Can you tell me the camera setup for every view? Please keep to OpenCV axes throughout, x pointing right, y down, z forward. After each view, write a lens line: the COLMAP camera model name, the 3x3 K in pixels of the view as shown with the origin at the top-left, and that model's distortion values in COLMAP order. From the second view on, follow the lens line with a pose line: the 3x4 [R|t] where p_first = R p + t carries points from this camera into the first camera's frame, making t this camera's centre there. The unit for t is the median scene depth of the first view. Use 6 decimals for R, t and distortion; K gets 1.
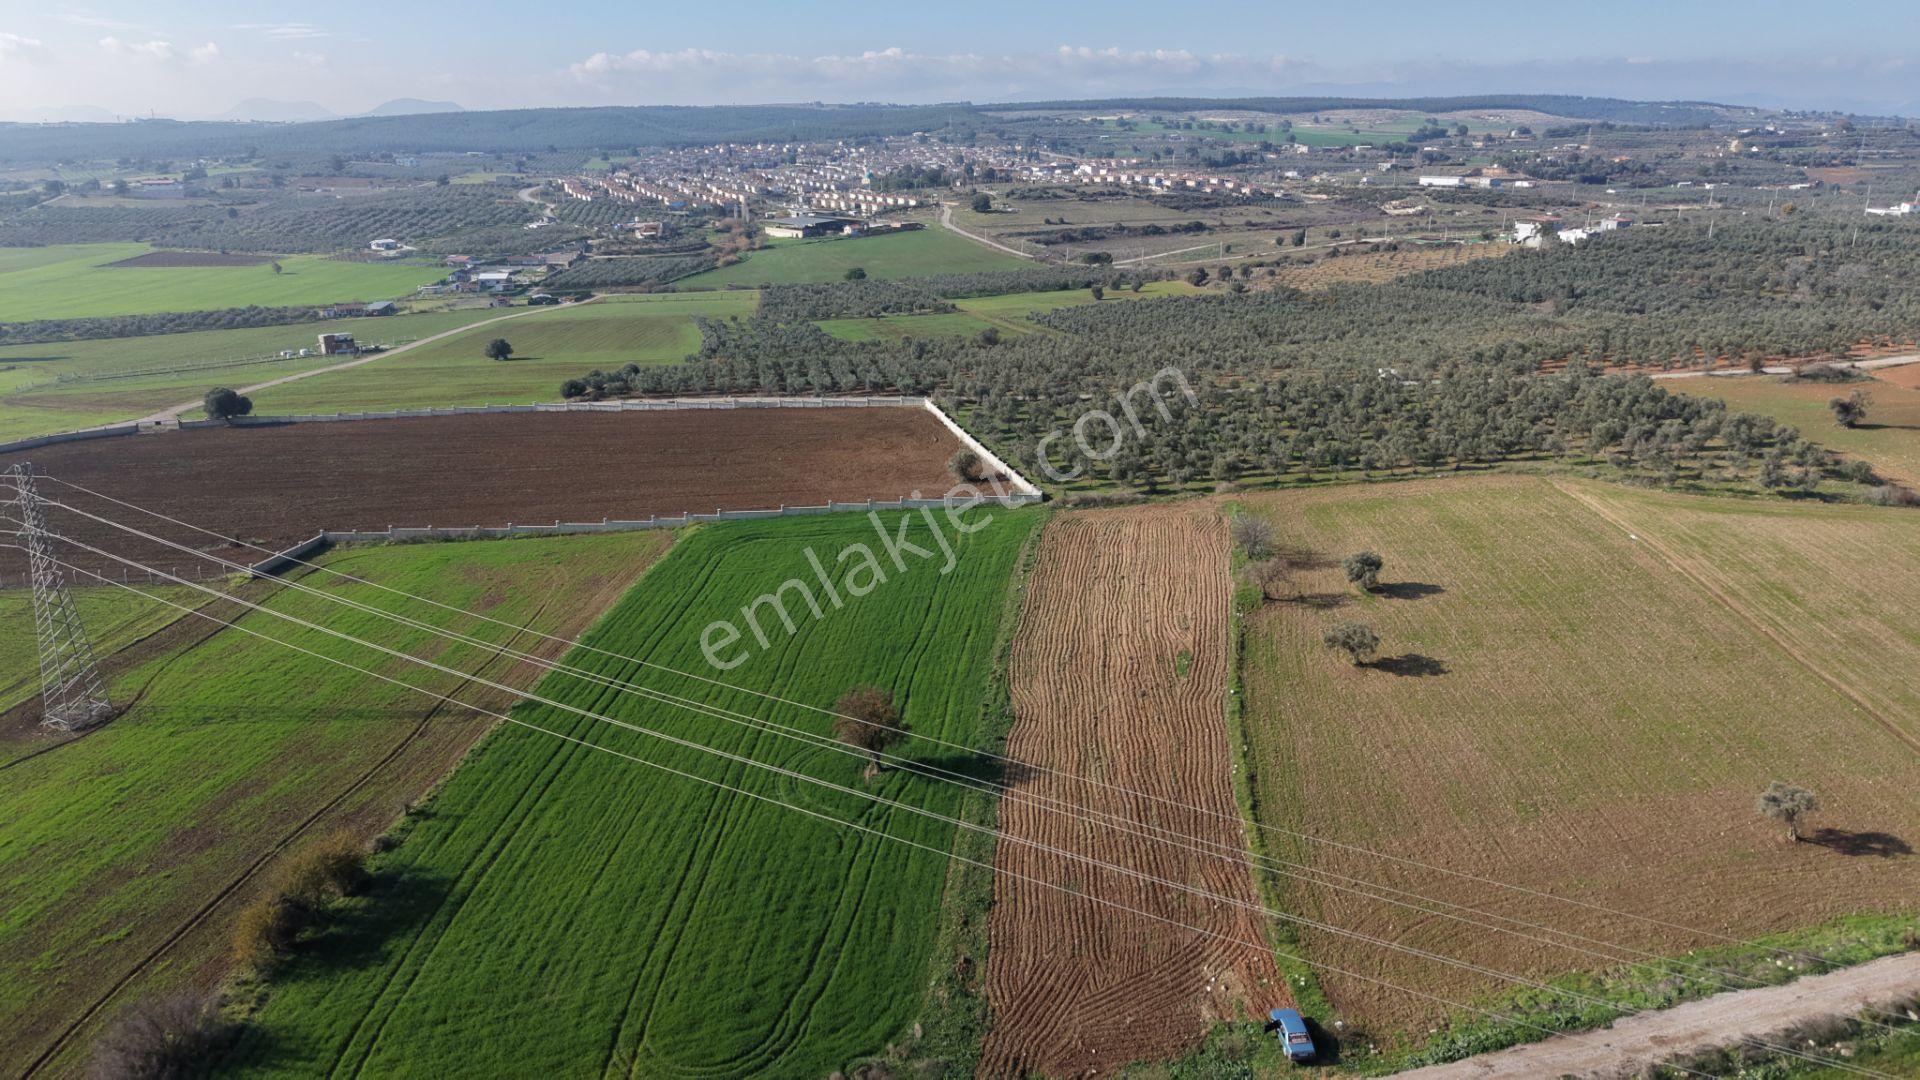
lens RADIAL K [[1271.1, 0, 959.0], [0, 1271.1, 544.1], [0, 0, 1]] dist [0.044880, -0.054722]
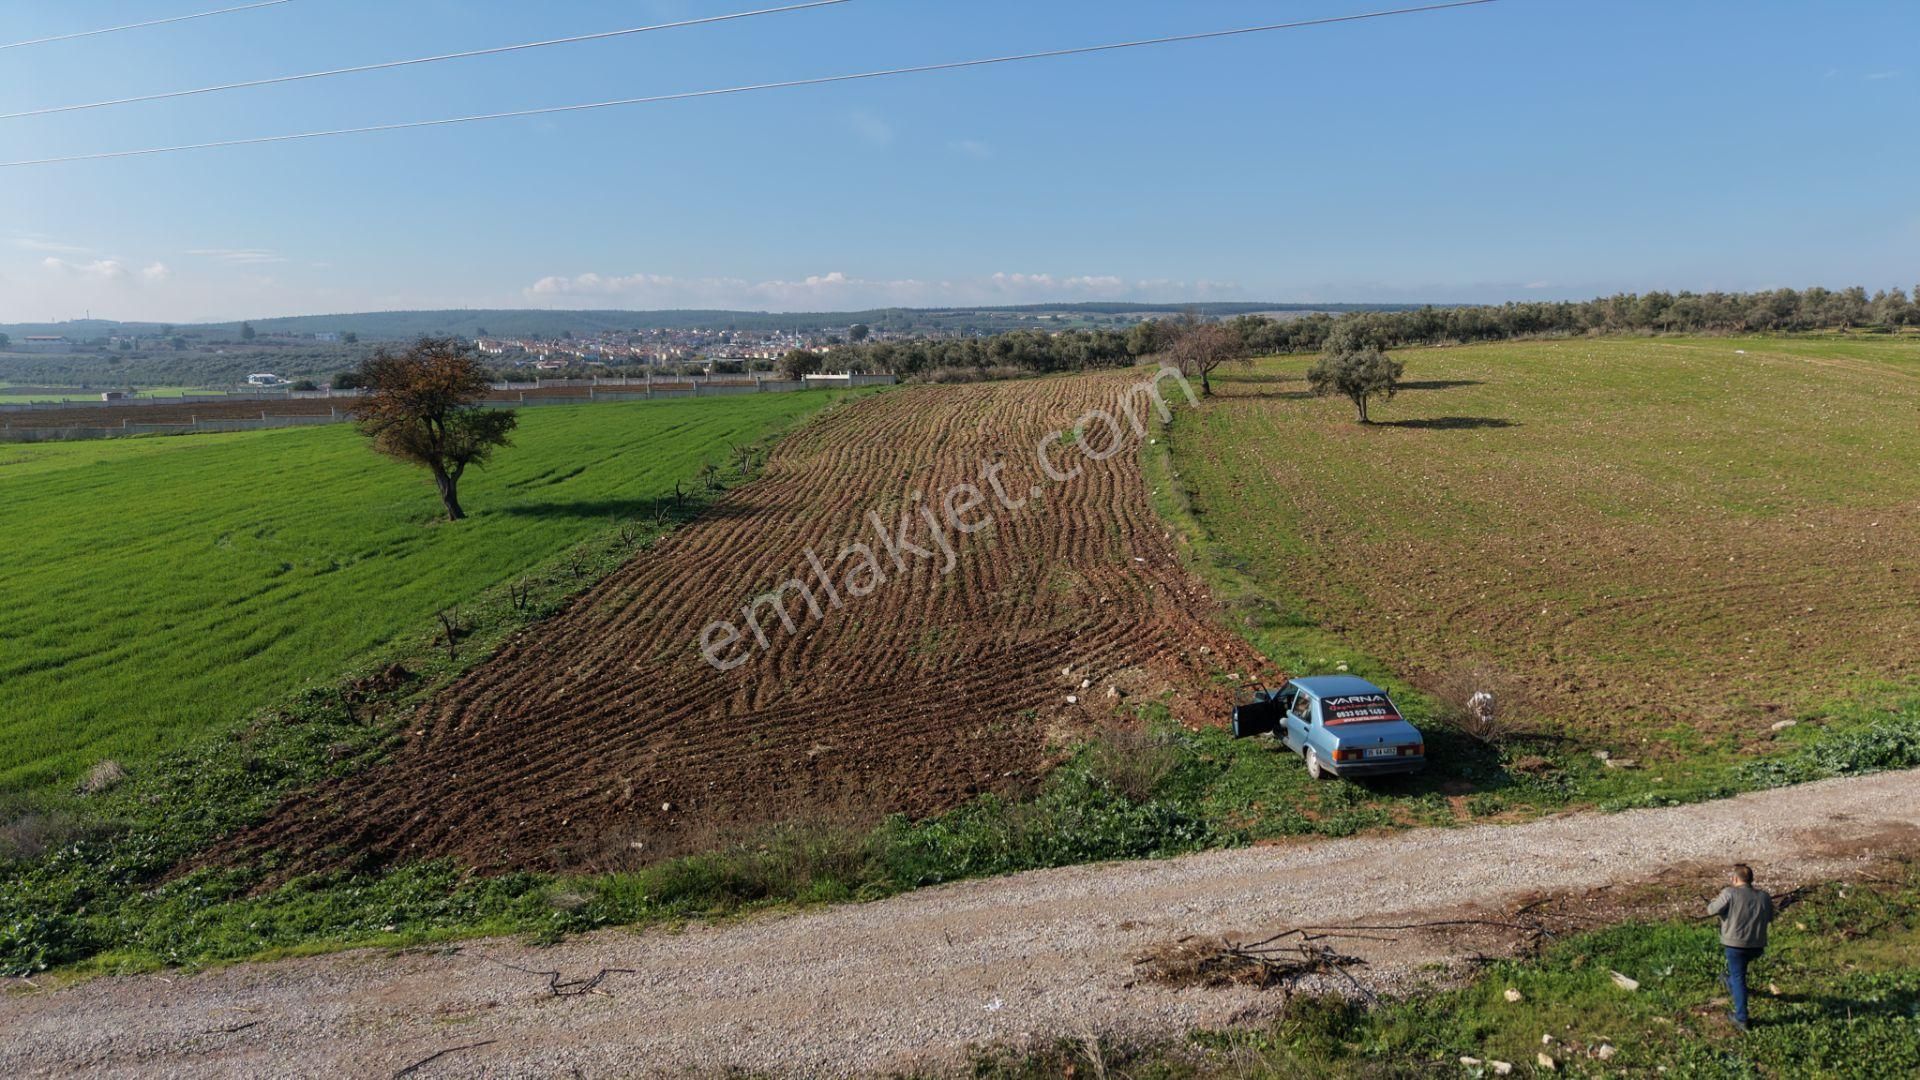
lens RADIAL K [[1271.1, 0, 965.9], [0, 1271.1, 552.3], [0, 0, 1]] dist [0.044880, -0.054722]
pose [[0.998818, -0.002604, 0.048540, 0.067069], [0.010121, 0.987820, -0.155274, 0.161395], [-0.047544, 0.155582, 0.986678, 0.293111]]
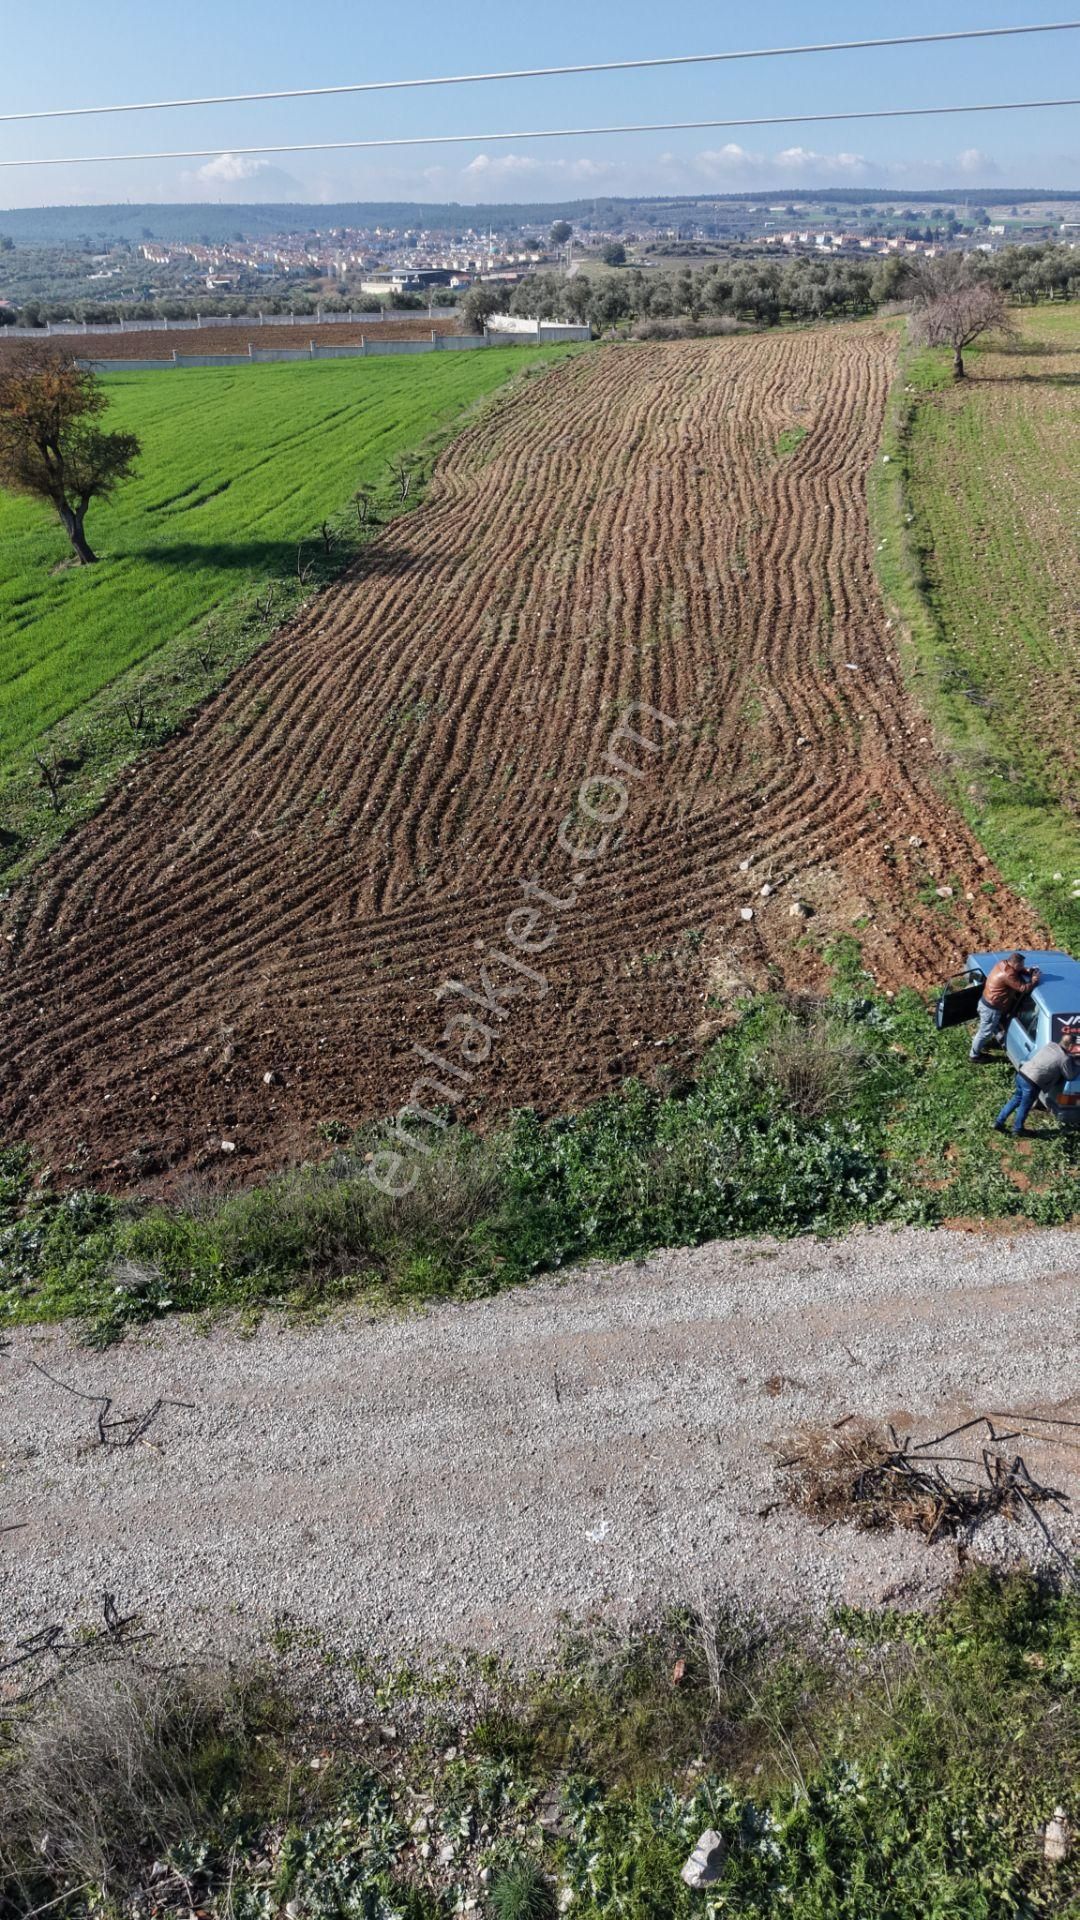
lens RADIAL K [[1271.1, 0, 544.3], [0, 1271.1, 968.5], [0, 0, 1]] dist [0.044880, -0.054722]
pose [[0.998892, 0.025829, -0.039345, 0.071631], [-0.017657, 0.980558, 0.195433, 0.135558], [0.043628, -0.194522, 0.979927, 0.316248]]
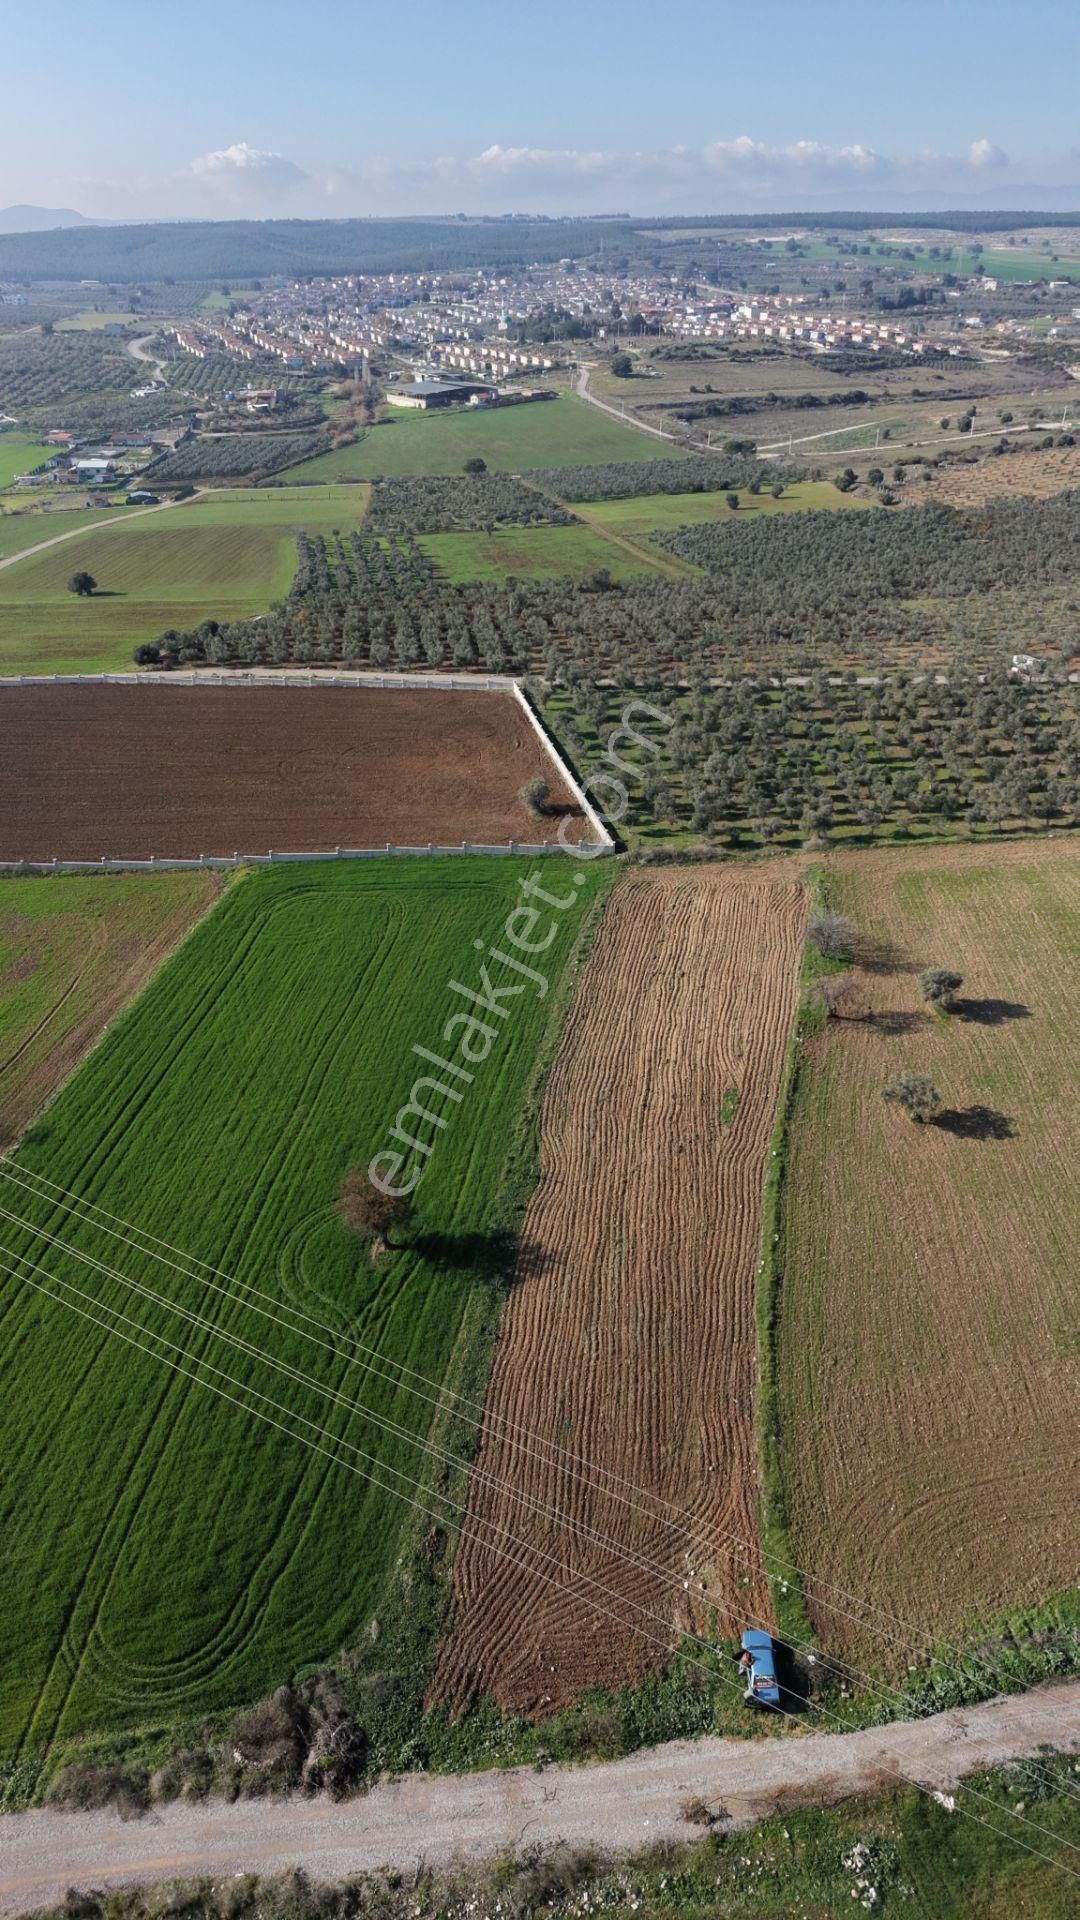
lens RADIAL K [[1271.1, 0, 536.8], [0, 1271.1, 958.8], [0, 0, 1]] dist [0.044880, -0.054722]
pose [[0.998487, 0.025879, -0.048520, 0.053006], [-0.015883, 0.980455, 0.196102, -0.131050], [0.052647, -0.195035, 0.979382, 0.068526]]
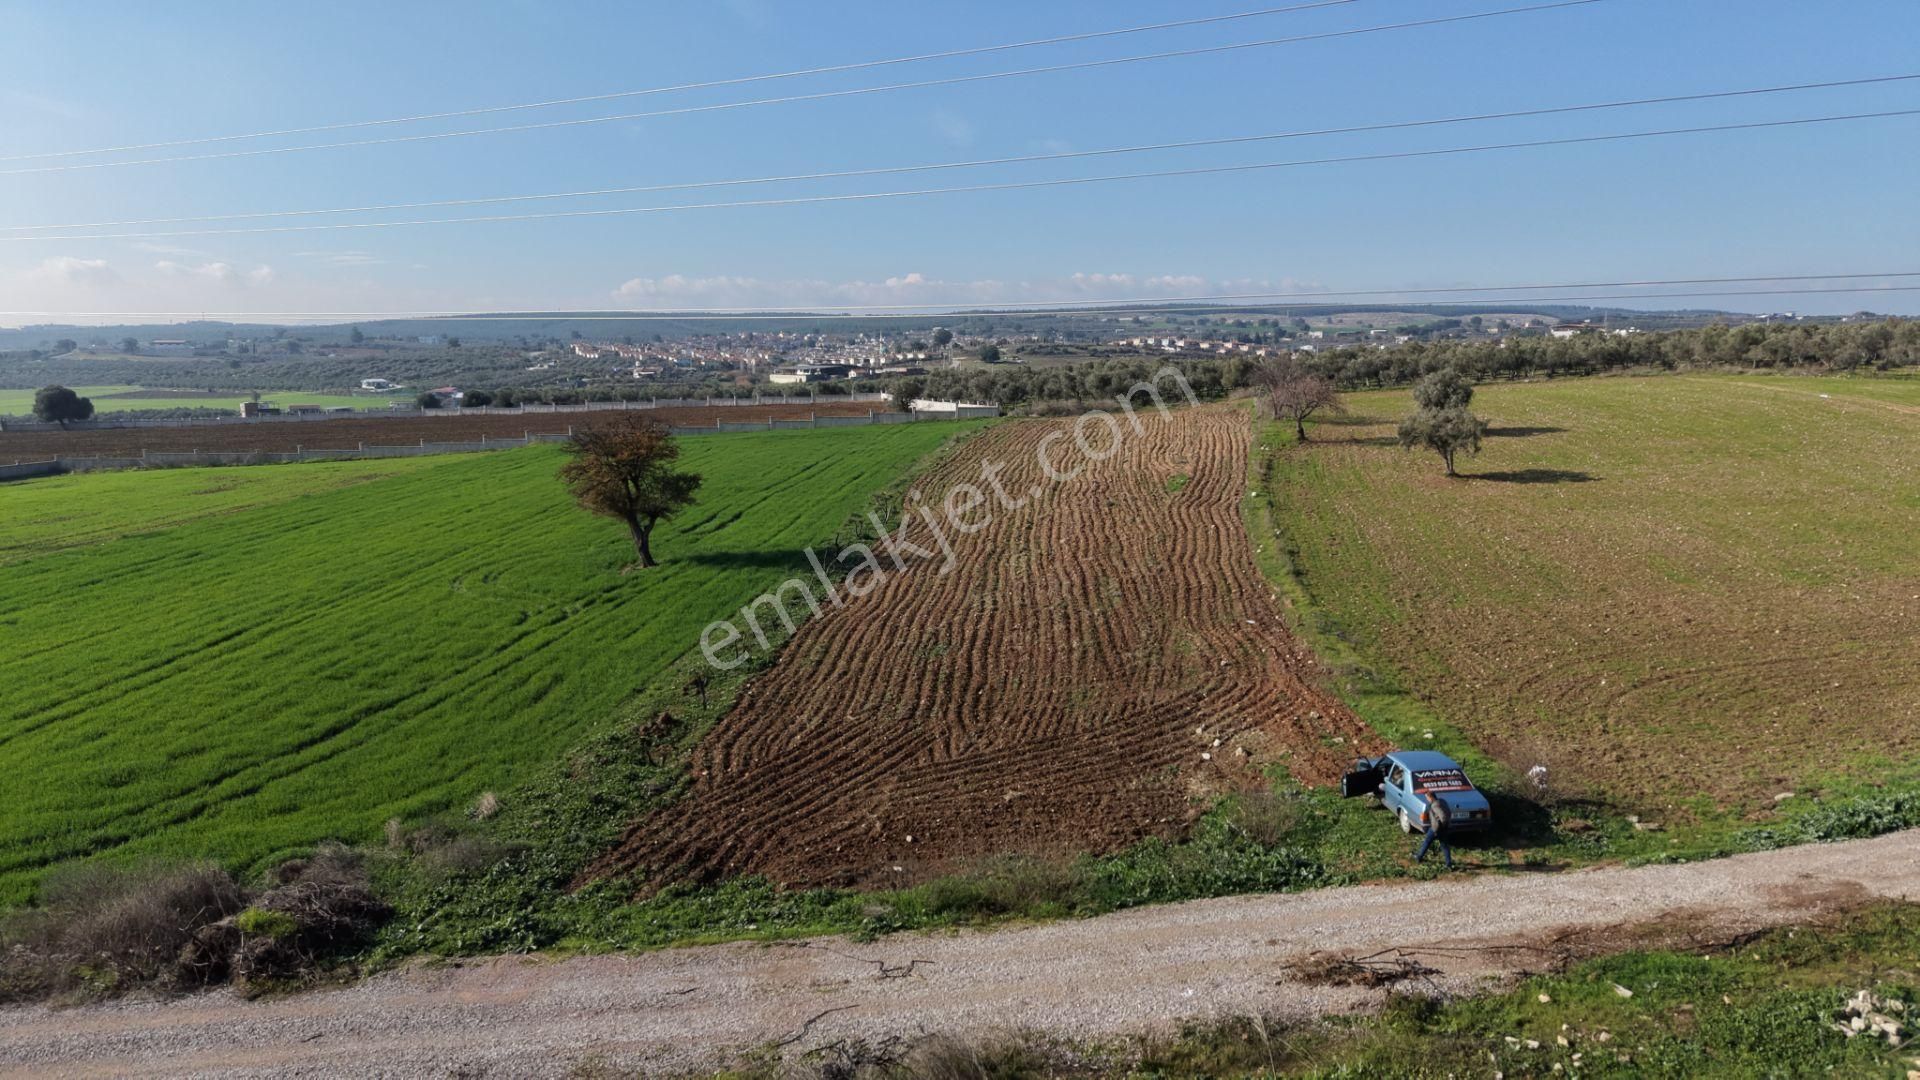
lens RADIAL K [[1271.1, 0, 963.2], [0, 1271.1, 545.7], [0, 0, 1]] dist [0.044880, -0.054722]
pose [[0.999857, 0.008258, -0.014790, 0.053249], [-0.010527, 0.986963, -0.160605, 0.155206], [0.013271, 0.160738, 0.986908, 0.251901]]
